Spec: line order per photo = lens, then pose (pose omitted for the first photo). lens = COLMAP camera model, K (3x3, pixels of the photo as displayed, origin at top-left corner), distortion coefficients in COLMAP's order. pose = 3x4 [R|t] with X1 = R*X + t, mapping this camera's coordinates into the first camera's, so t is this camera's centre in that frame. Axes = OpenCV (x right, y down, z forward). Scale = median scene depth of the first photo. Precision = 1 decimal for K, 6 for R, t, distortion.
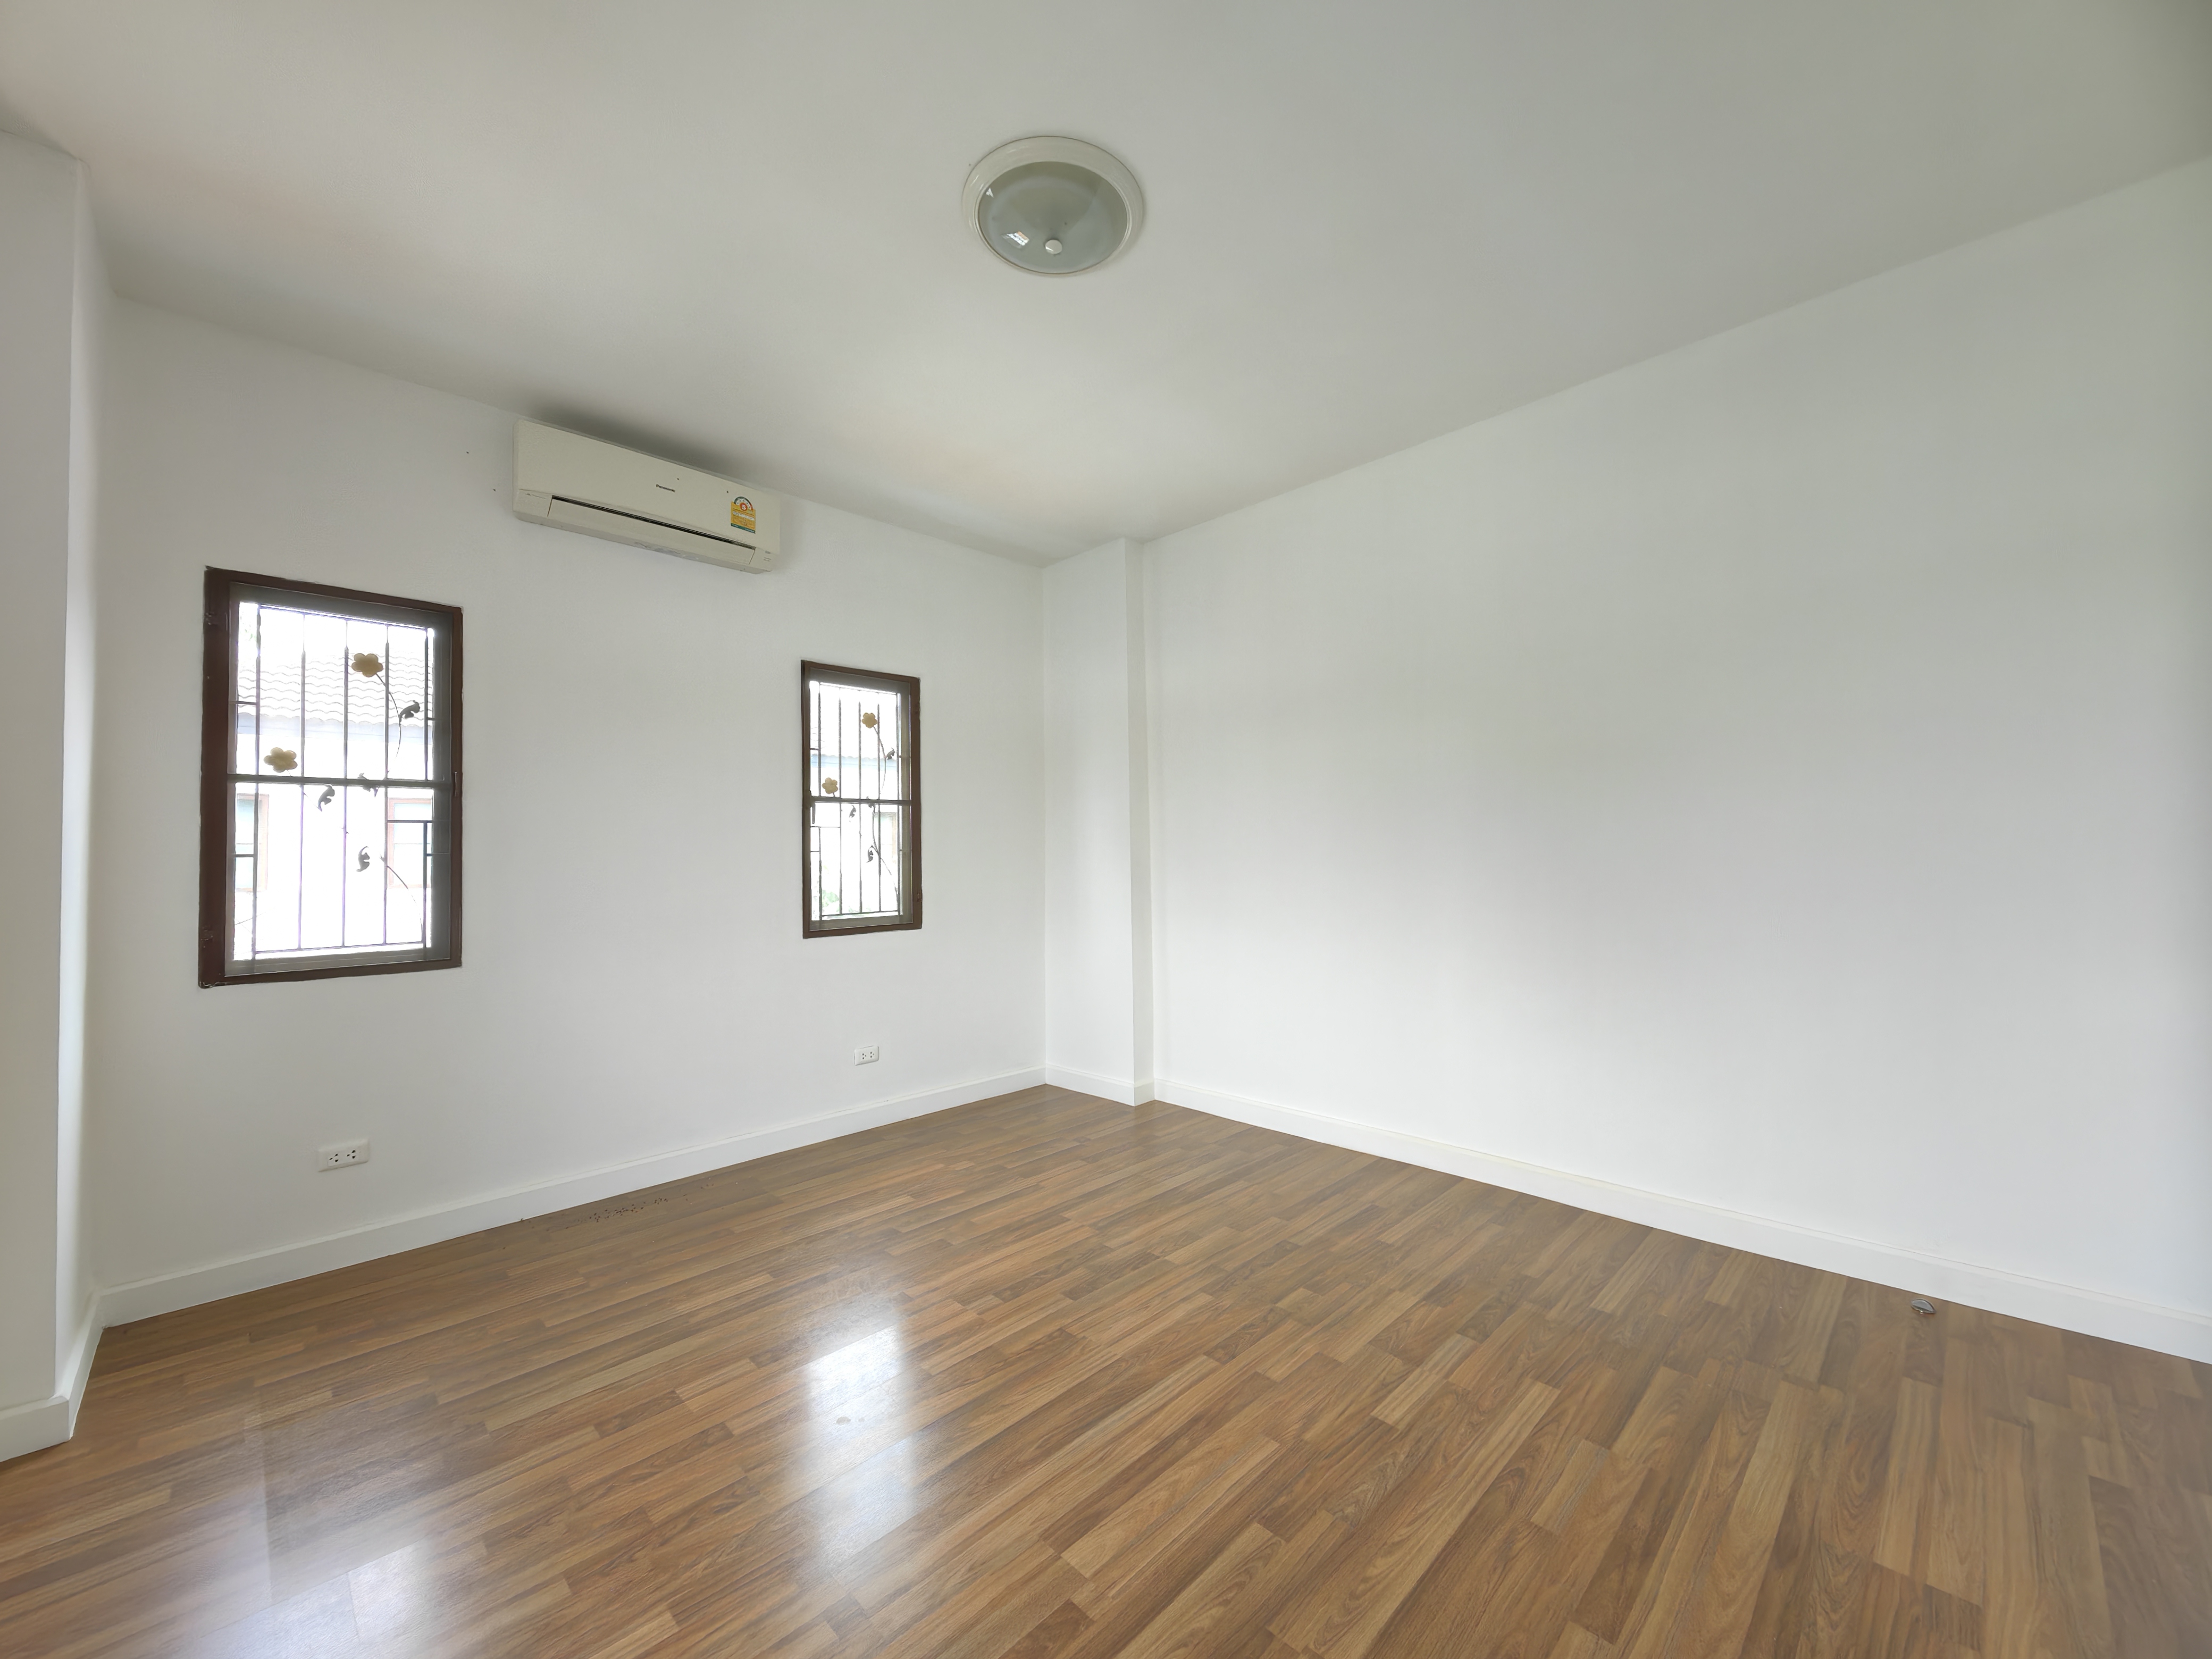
lens RADIAL K [[863.7, 0, 1112.0], [0, 863.7, 829.5], [0, 0, 1]] dist [0.005327, -0.003079]
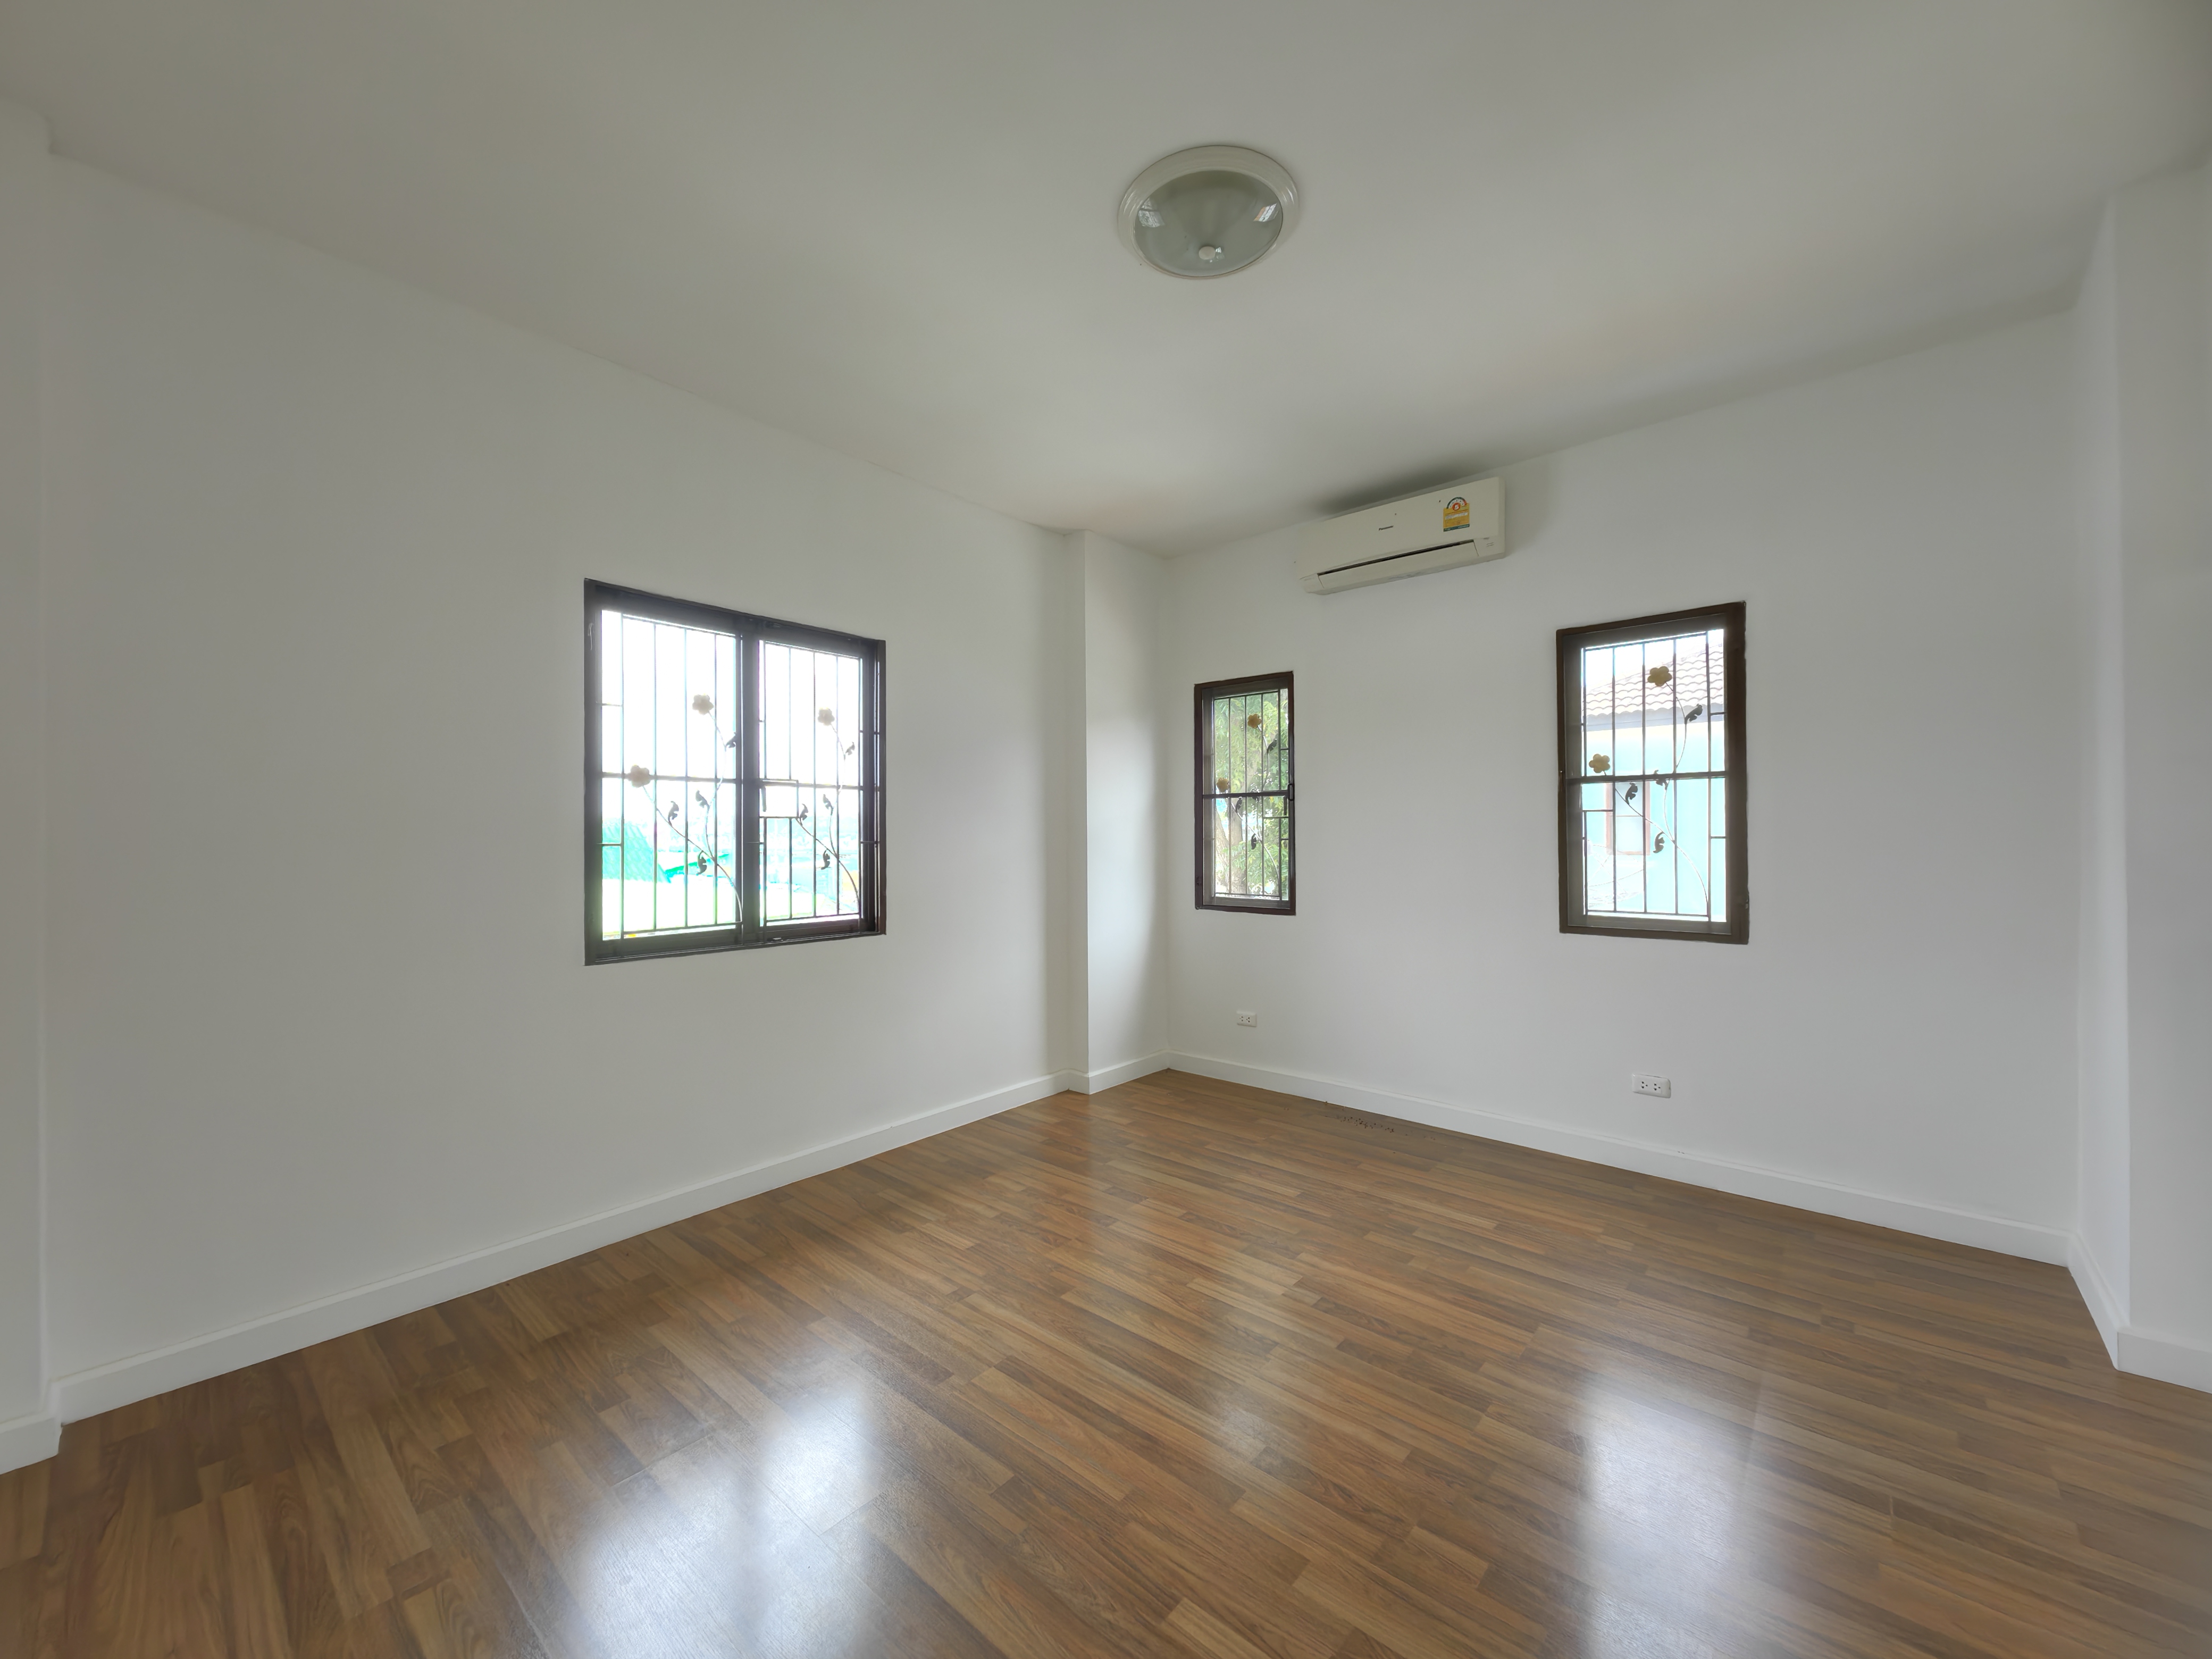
lens RADIAL K [[863.7, 0, 1116.1], [0, 863.7, 833.6], [0, 0, 1]] dist [0.005327, -0.003079]
pose [[0.048604, -0.000548, -0.998818, 0.662963], [0.022788, 0.999740, 0.000560, 0.011027], [0.998558, -0.022788, 0.048604, 0.593657]]
